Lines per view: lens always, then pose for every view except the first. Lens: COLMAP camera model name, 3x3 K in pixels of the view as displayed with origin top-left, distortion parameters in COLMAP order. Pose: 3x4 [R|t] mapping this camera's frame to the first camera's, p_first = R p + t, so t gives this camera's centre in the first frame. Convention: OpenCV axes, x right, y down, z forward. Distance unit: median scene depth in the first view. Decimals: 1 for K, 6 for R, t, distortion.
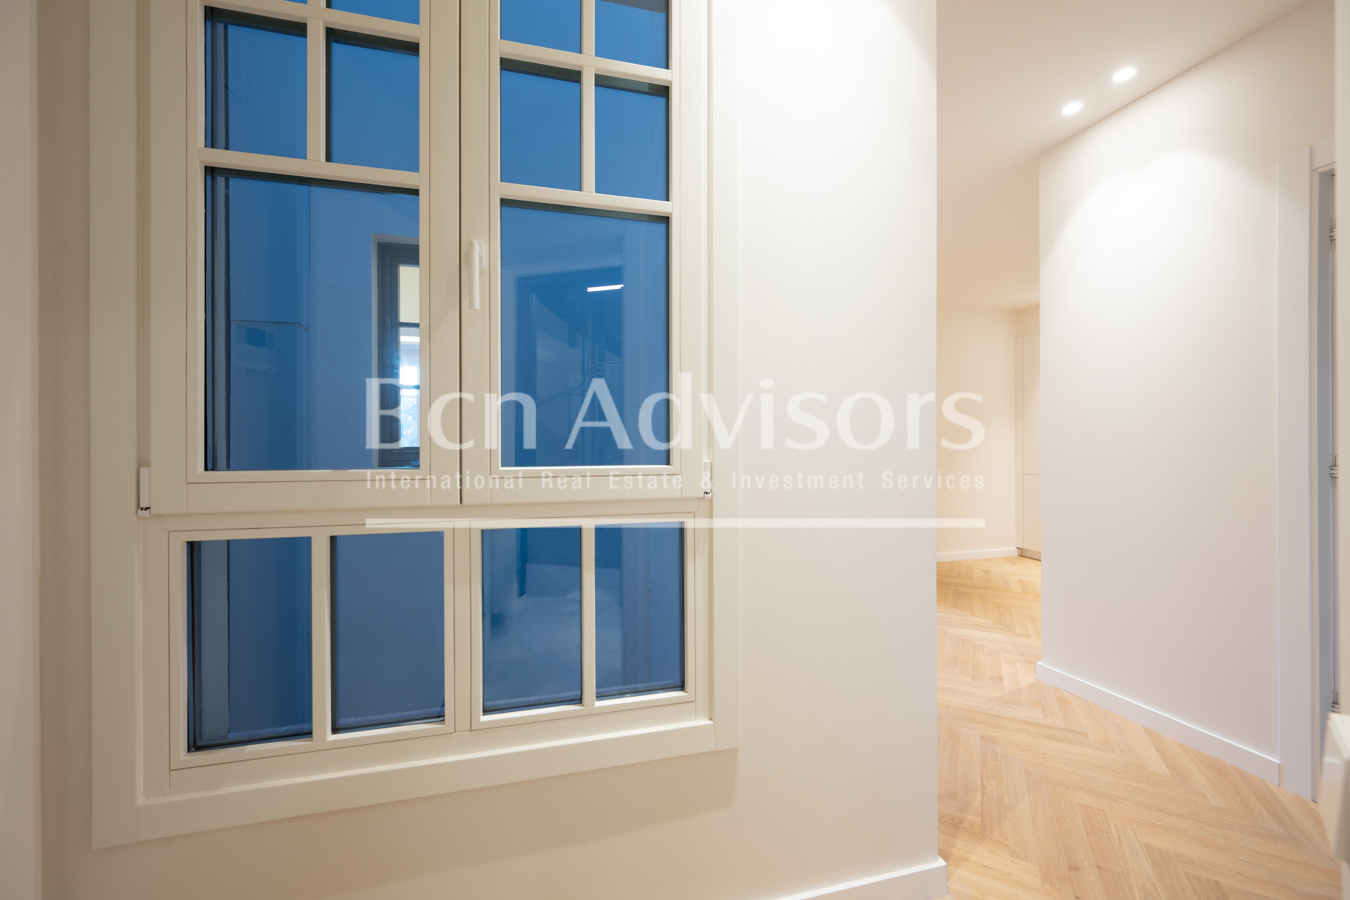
lens RADIAL K [[522.4, 0, 663.7], [0, 522.4, 451.1], [0, 0, 1]] dist [0.000356, 0.000023]
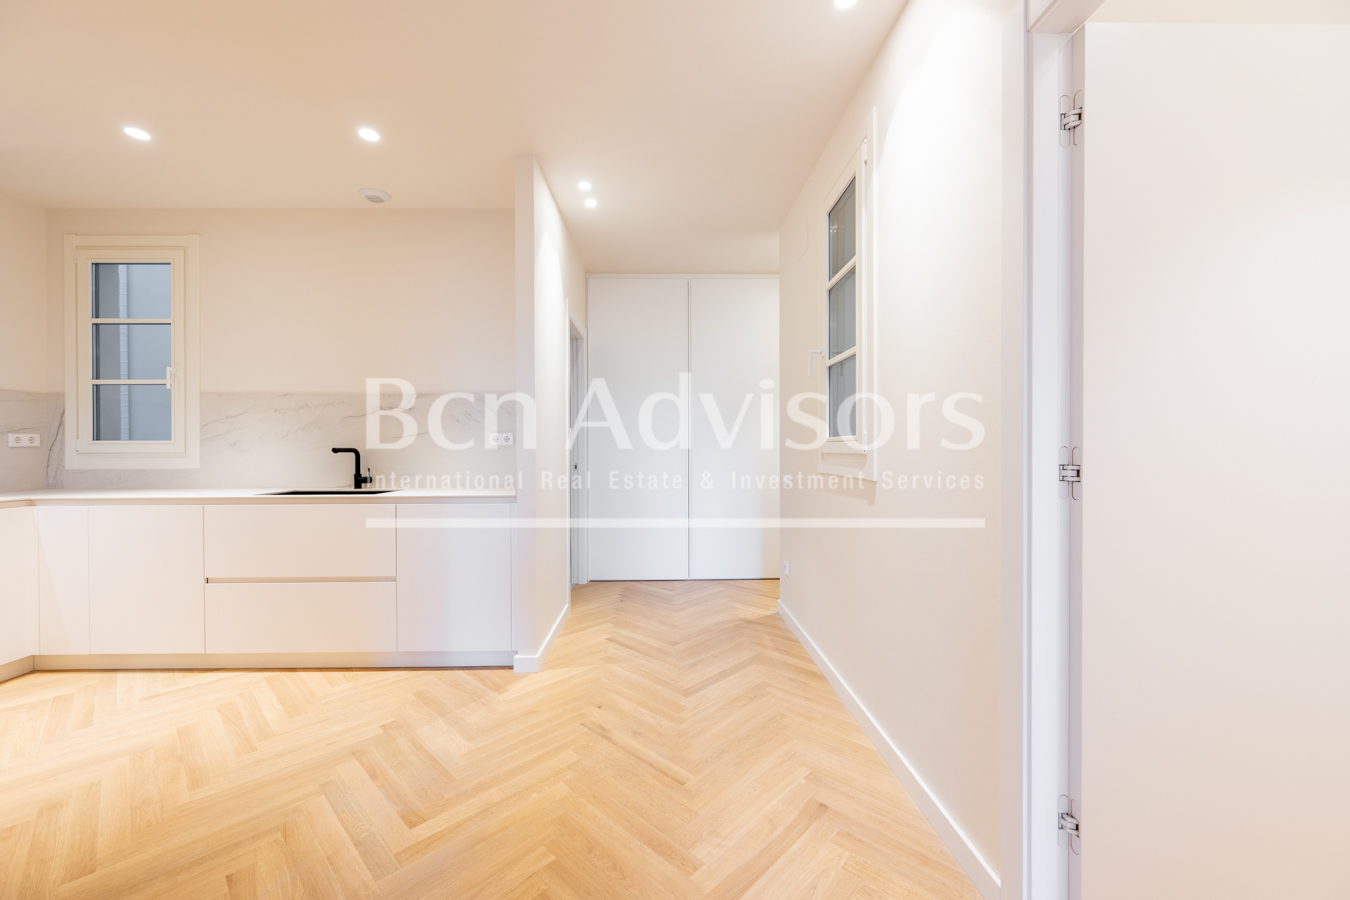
lens RADIAL K [[528.1, 0, 666.7], [0, 528.1, 451.0], [0, 0, 1]] dist [-0.000879, -0.000155]
pose [[-0.972383, 0.008625, 0.233233, 0.192465], [0.010295, 0.999929, 0.005945, 0.003882], [-0.233165, 0.008182, -0.972403, 1.599901]]
